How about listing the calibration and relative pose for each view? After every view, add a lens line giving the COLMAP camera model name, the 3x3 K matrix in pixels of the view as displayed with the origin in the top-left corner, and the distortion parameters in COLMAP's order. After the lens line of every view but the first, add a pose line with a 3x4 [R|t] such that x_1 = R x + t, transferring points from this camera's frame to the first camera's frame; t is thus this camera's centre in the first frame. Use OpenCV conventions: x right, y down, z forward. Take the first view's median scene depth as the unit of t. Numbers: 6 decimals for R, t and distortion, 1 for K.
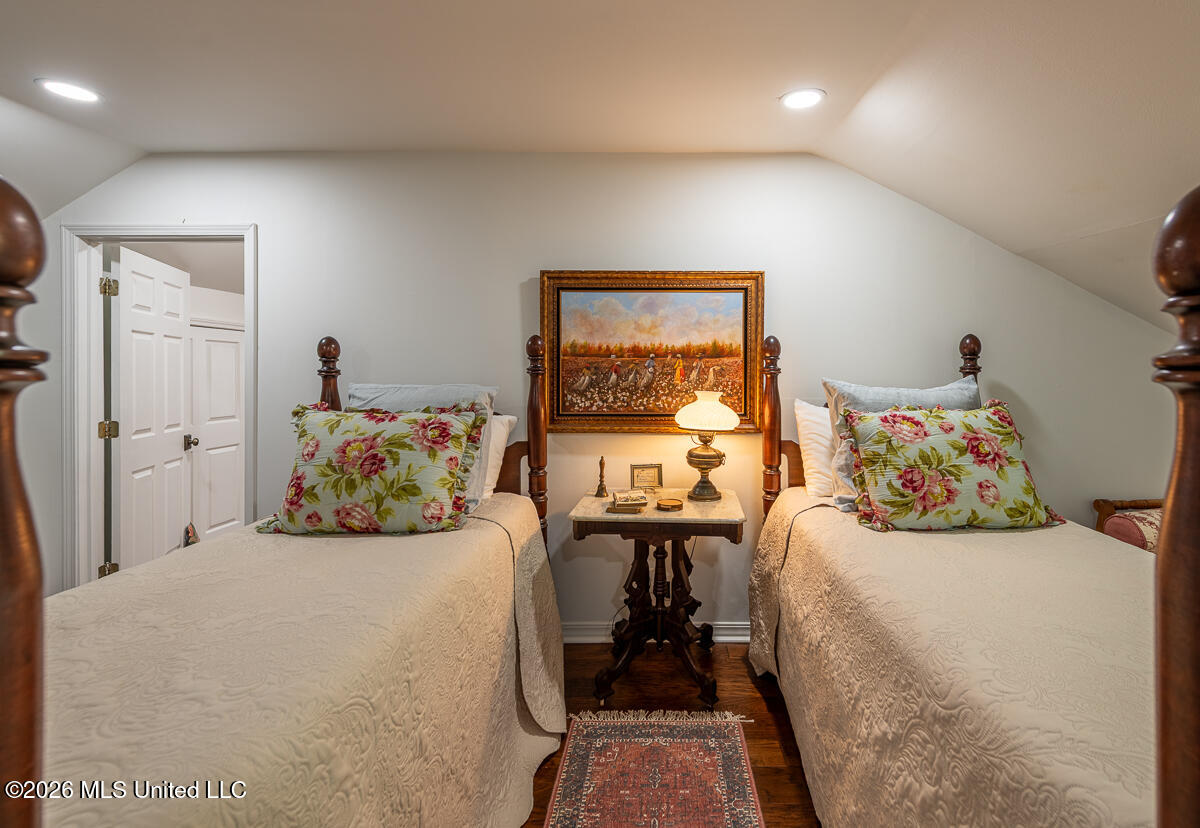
lens RADIAL K [[518.0, 0, 661.8], [0, 518.0, 374.3], [0, 0, 1]] dist [0.011538, -0.001197]
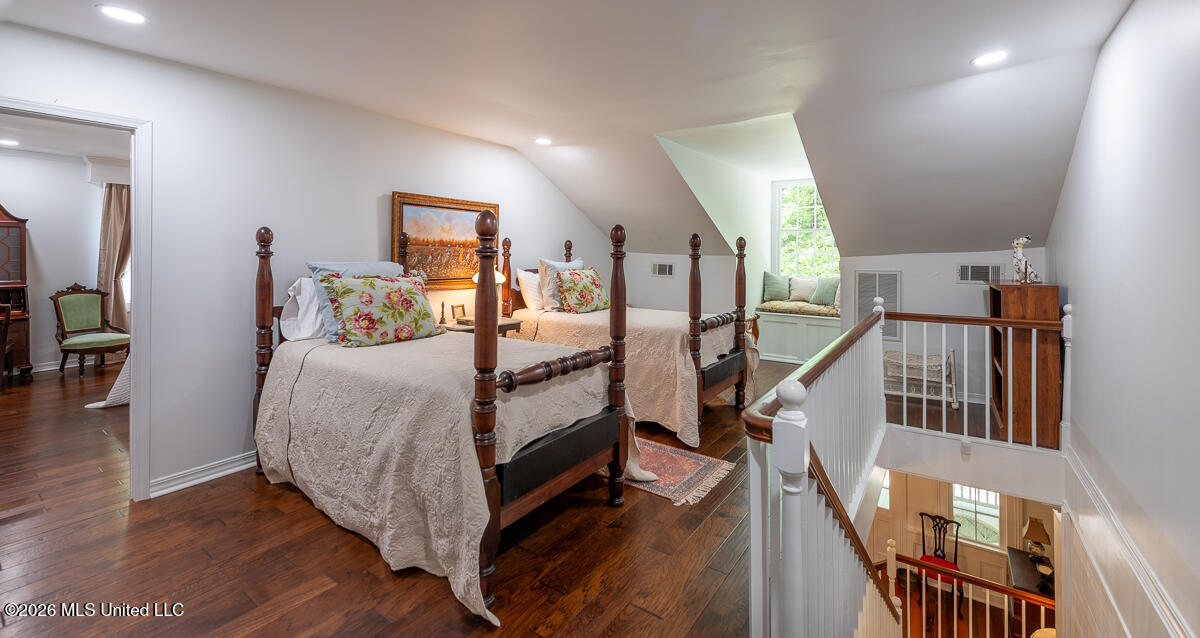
lens RADIAL K [[493.4, 0, 613.9], [0, 493.4, 257.4], [0, 0, 1]] dist [-0.000057, 0.000023]
pose [[0.562947, 0.002779, 0.826488, -1.168783], [-0.002328, 0.999996, -0.001777, 0.006420], [-0.826489, -0.000924, 0.562951, -0.446499]]
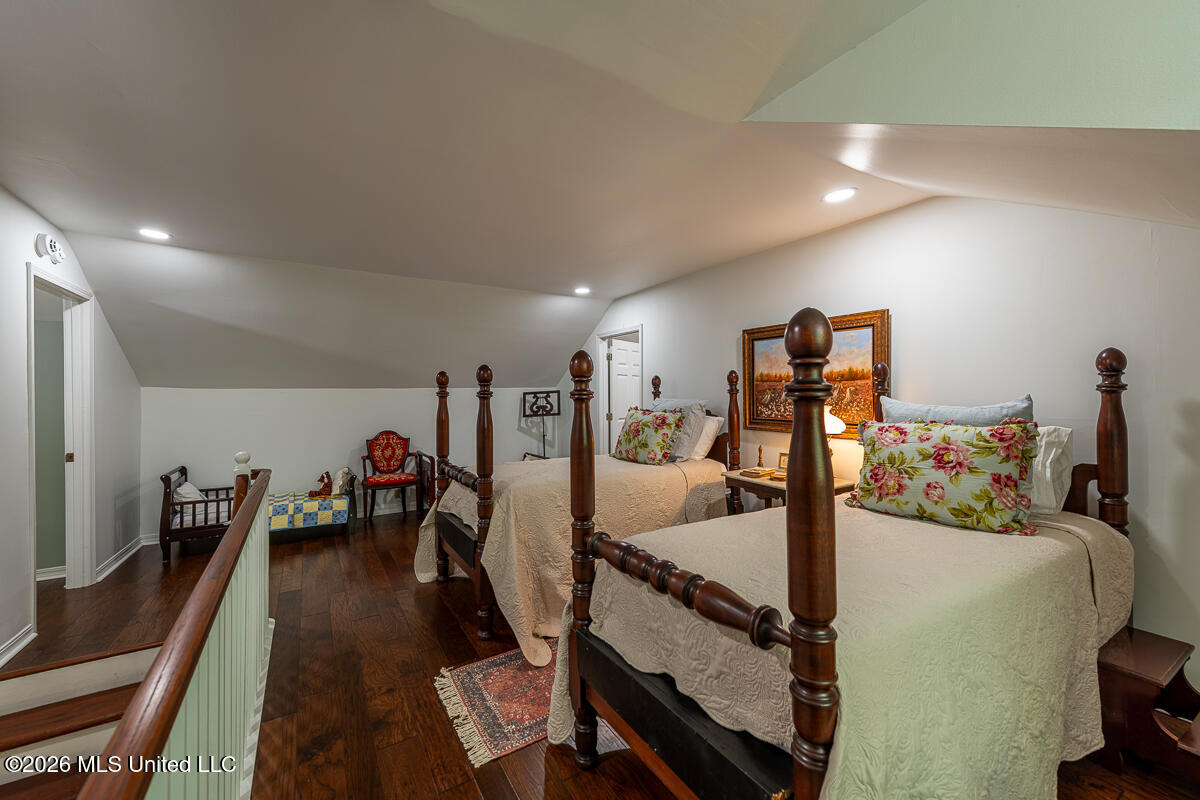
lens RADIAL K [[475.8, 0, 600.5], [0, 475.8, 396.4], [0, 0, 1]] dist [0.010709, -0.001562]
pose [[0.518674, 0.004291, -0.854961, 0.856718], [0.005371, 0.999951, 0.008277, -0.005596], [0.854955, -0.008885, 0.518626, -0.172528]]
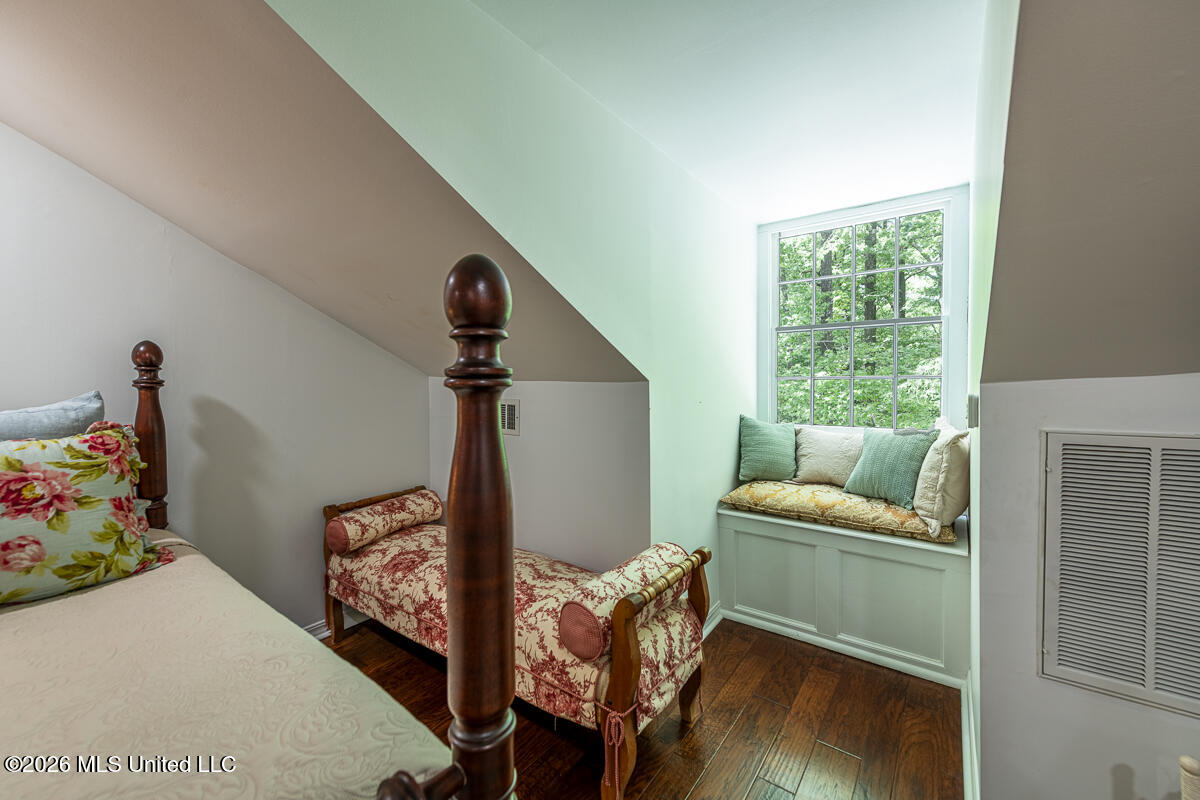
lens RADIAL K [[475.8, 0, 597.0], [0, 475.8, 394.4], [0, 0, 1]] dist [0.010709, -0.001562]
pose [[0.607712, -0.016369, 0.793989, 0.427810], [0.006002, 0.999854, 0.016020, 0.000040], [-0.794135, -0.004970, 0.607721, -0.029053]]
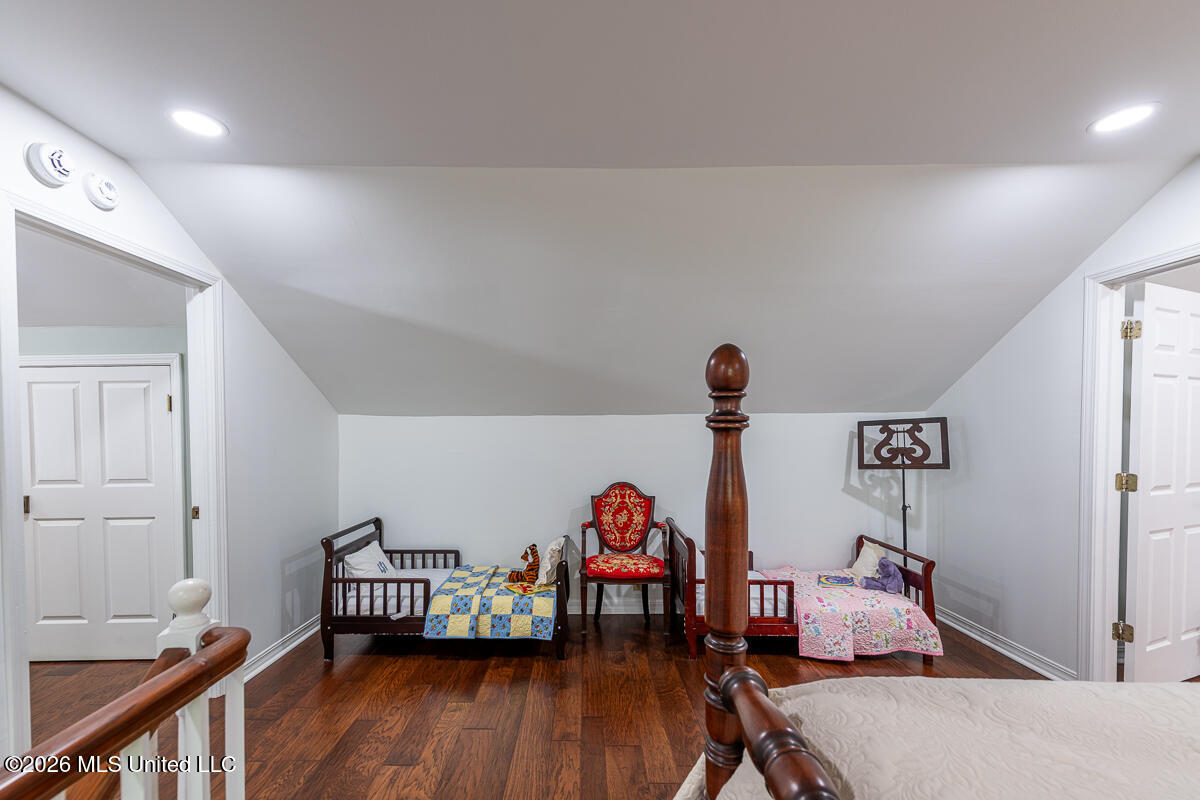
lens RADIAL K [[475.8, 0, 582.1], [0, 475.8, 437.5], [0, 0, 1]] dist [0.010709, -0.001562]
pose [[-0.019192, 0.025883, -0.999481, -0.195348], [0.003950, 0.999659, 0.025812, -0.001169], [0.999808, -0.003452, -0.019288, 0.044891]]
